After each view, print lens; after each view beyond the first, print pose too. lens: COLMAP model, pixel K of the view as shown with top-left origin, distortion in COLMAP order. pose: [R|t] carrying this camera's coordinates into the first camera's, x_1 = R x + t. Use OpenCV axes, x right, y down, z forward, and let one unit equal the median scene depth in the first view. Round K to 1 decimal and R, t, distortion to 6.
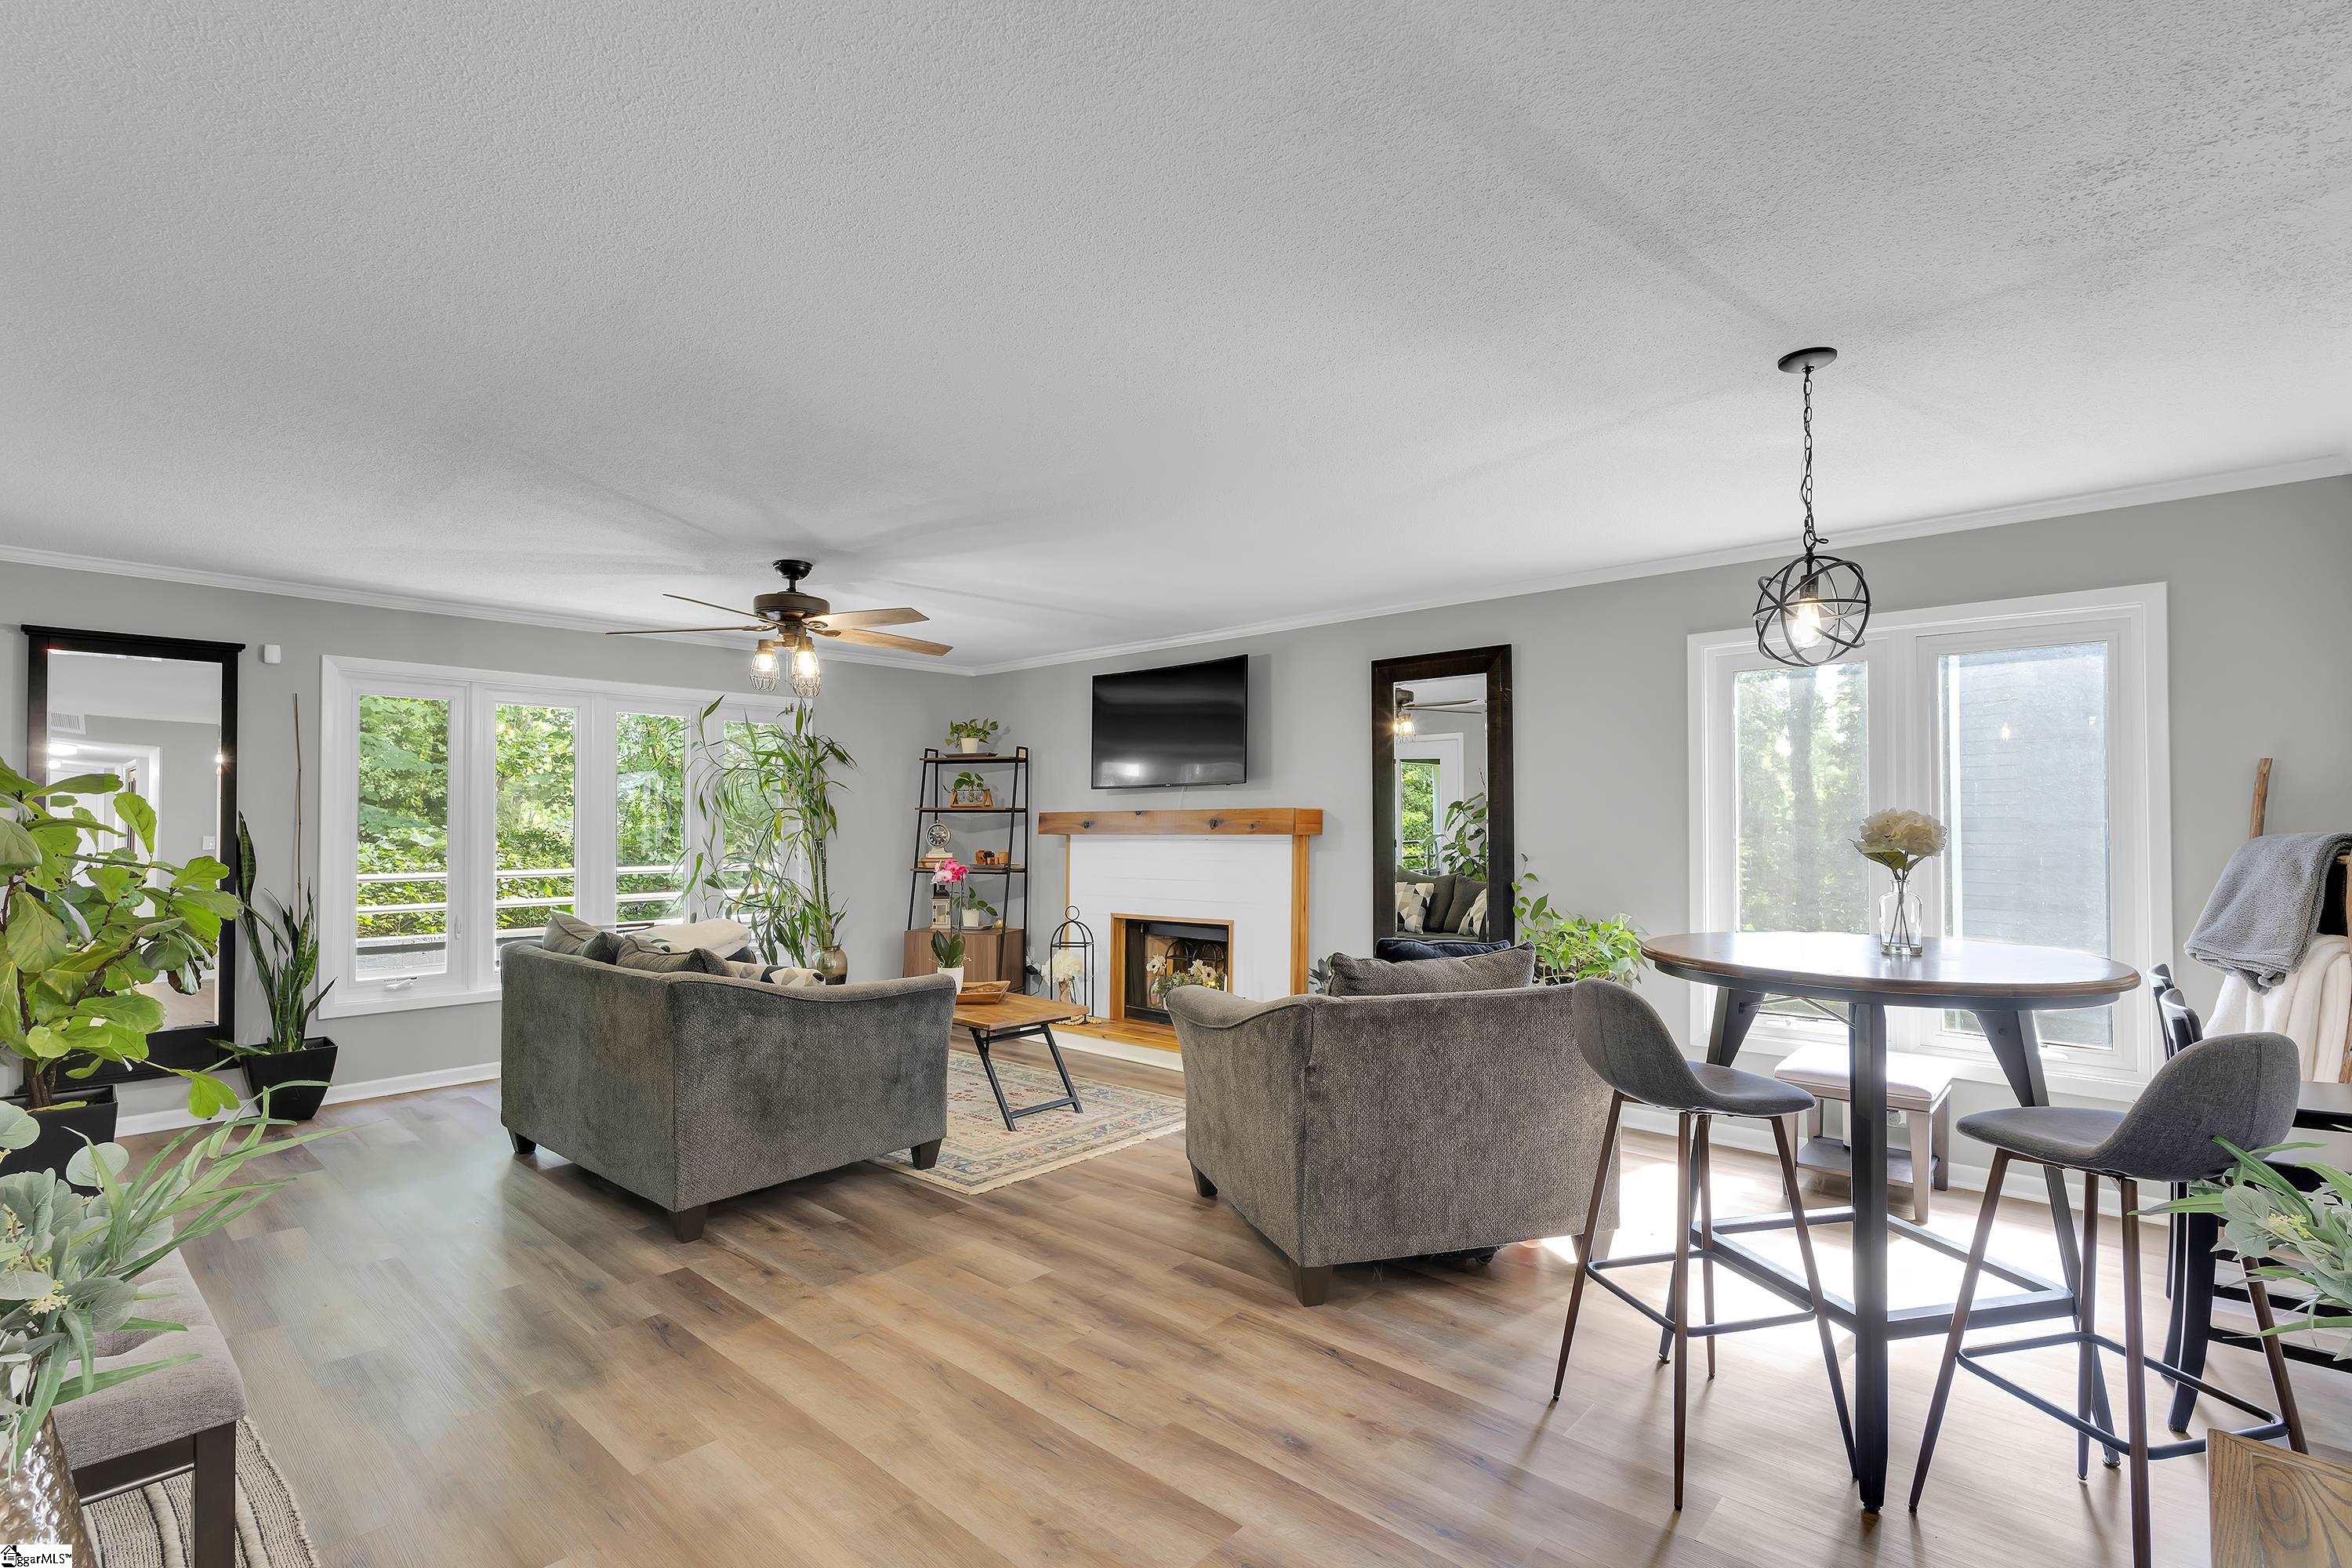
lens RADIAL K [[1062.9, 0, 1171.9], [0, 1062.9, 796.9], [0, 0, 1]] dist [0.000498, 0.000111]
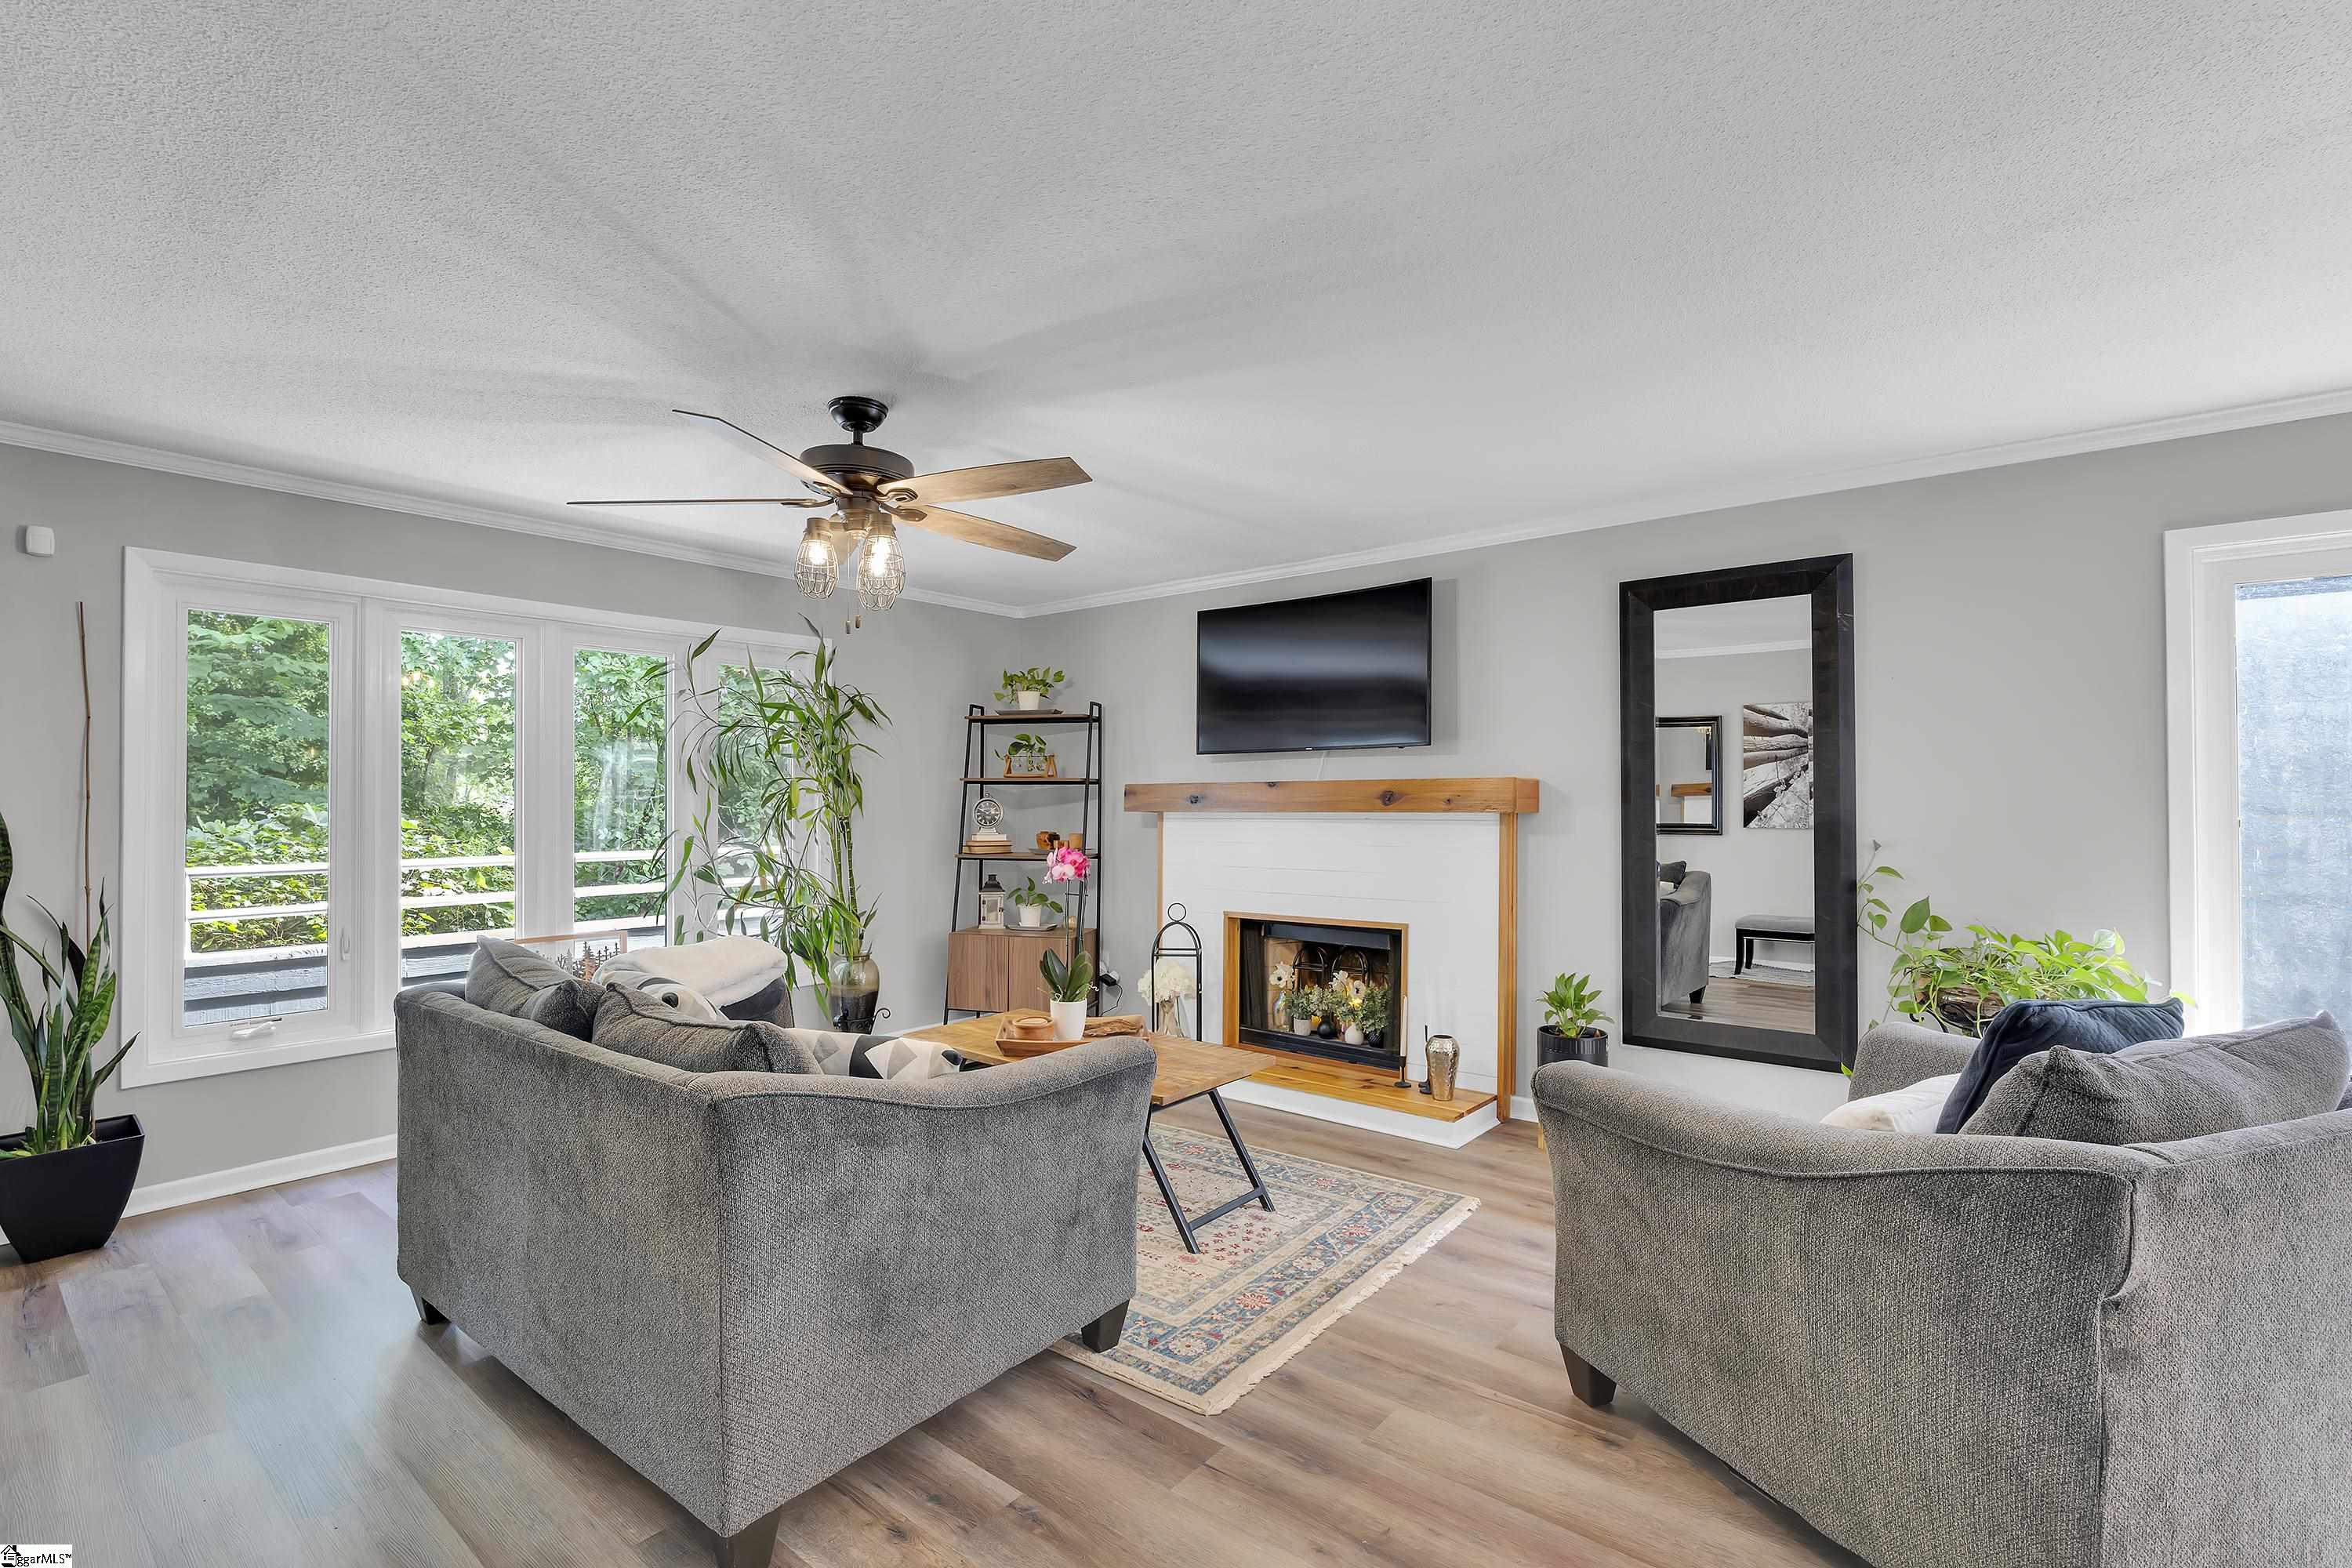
lens RADIAL K [[1010.0, 0, 1176.0], [0, 1010.0, 784.0], [0, 0, 1]] dist [-0.000800, -0.000010]
pose [[0.997629, 0.001757, 0.068798, -0.169088], [-0.002448, 0.999947, 0.009963, 0.008381], [-0.068776, -0.010108, 0.997581, 0.297570]]
